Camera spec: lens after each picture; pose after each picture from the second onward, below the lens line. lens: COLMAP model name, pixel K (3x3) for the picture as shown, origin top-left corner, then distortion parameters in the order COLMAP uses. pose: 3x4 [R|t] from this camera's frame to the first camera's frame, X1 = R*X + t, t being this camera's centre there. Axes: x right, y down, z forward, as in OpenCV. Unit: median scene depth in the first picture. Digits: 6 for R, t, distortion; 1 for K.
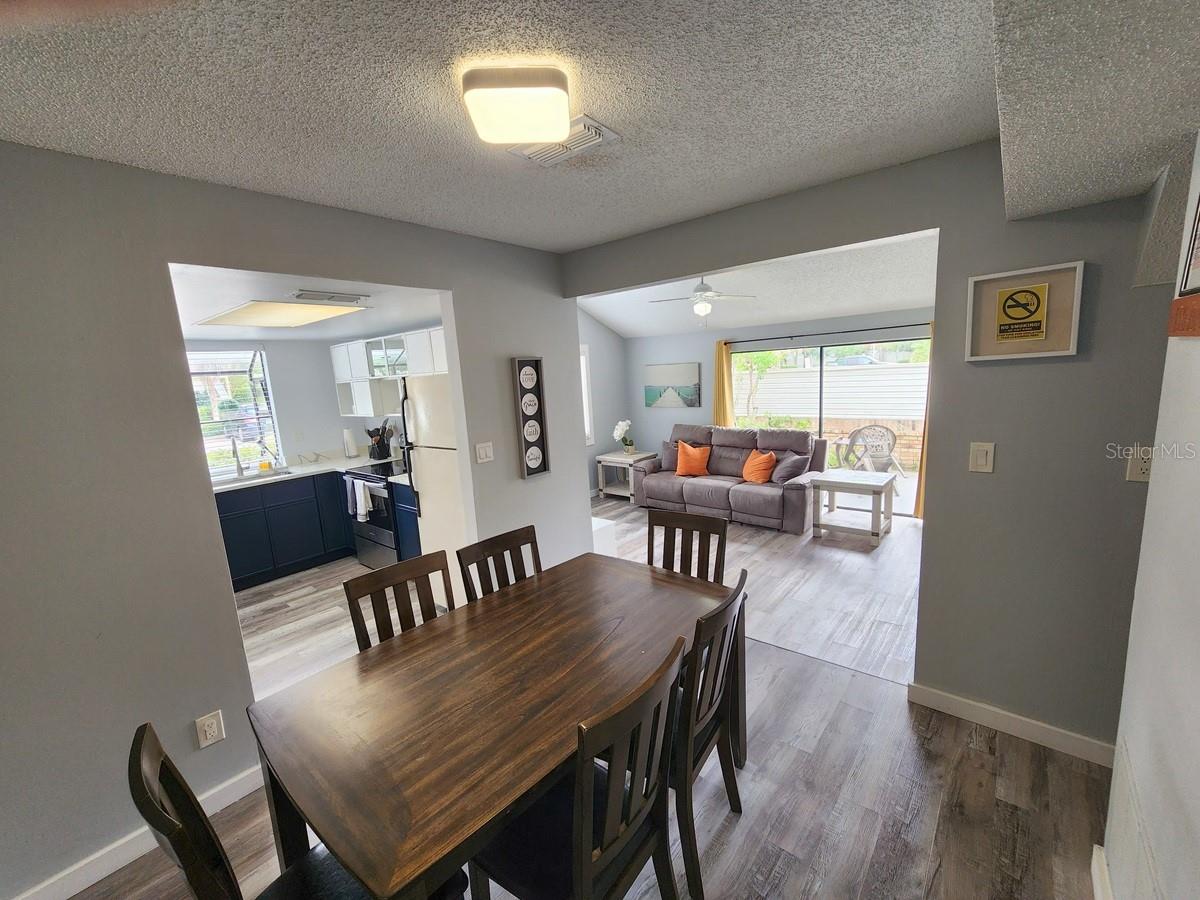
lens RADIAL K [[493.6, 0, 603.0], [0, 493.6, 456.5], [0, 0, 1]] dist [-0.001989, -0.000243]
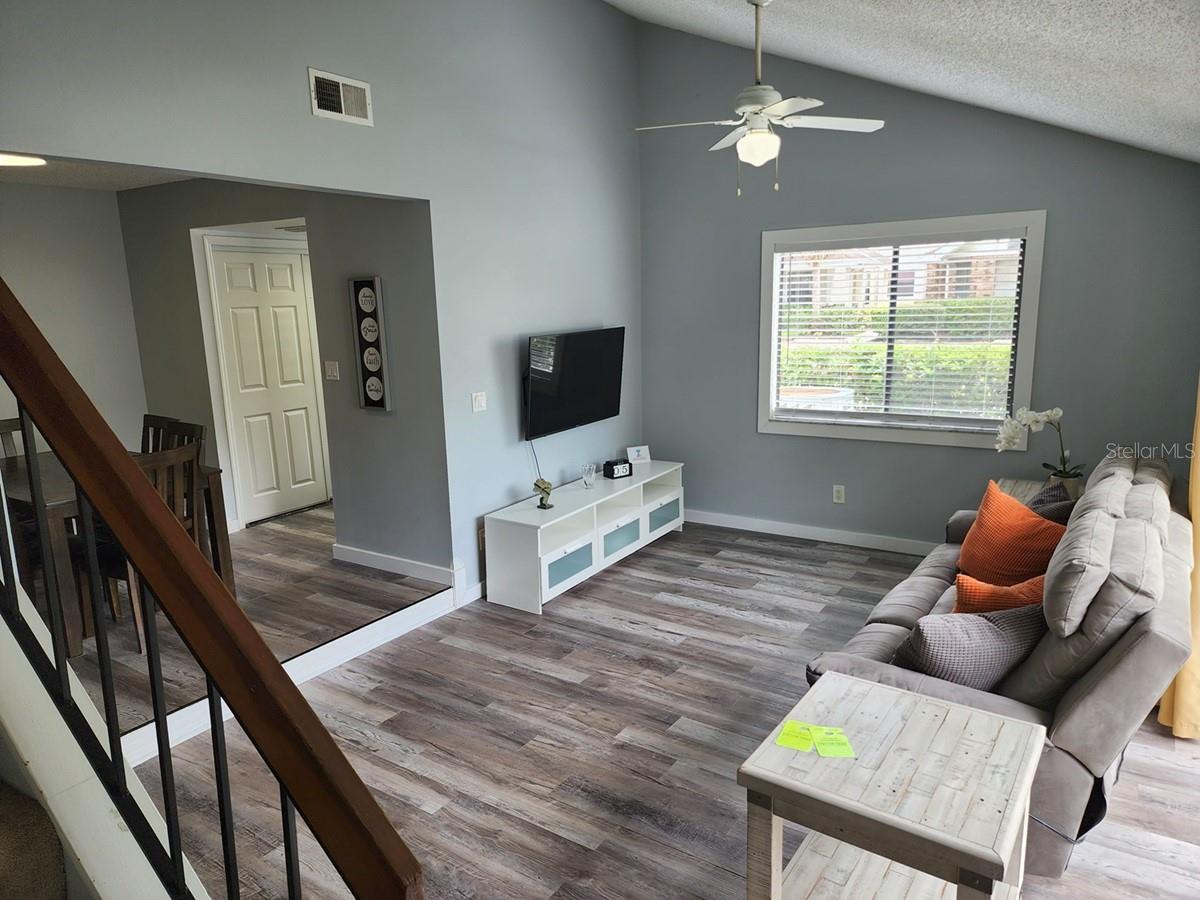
lens RADIAL K [[802.7, 0, 600.0], [0, 802.7, 450.0], [0, 0, 1]] dist [0.086270, -0.086377]
pose [[0.107824, 0.242968, -0.964023, 0.822780], [-0.149663, 0.962593, 0.225868, -0.172790], [0.982840, 0.119924, 0.140154, 0.727256]]
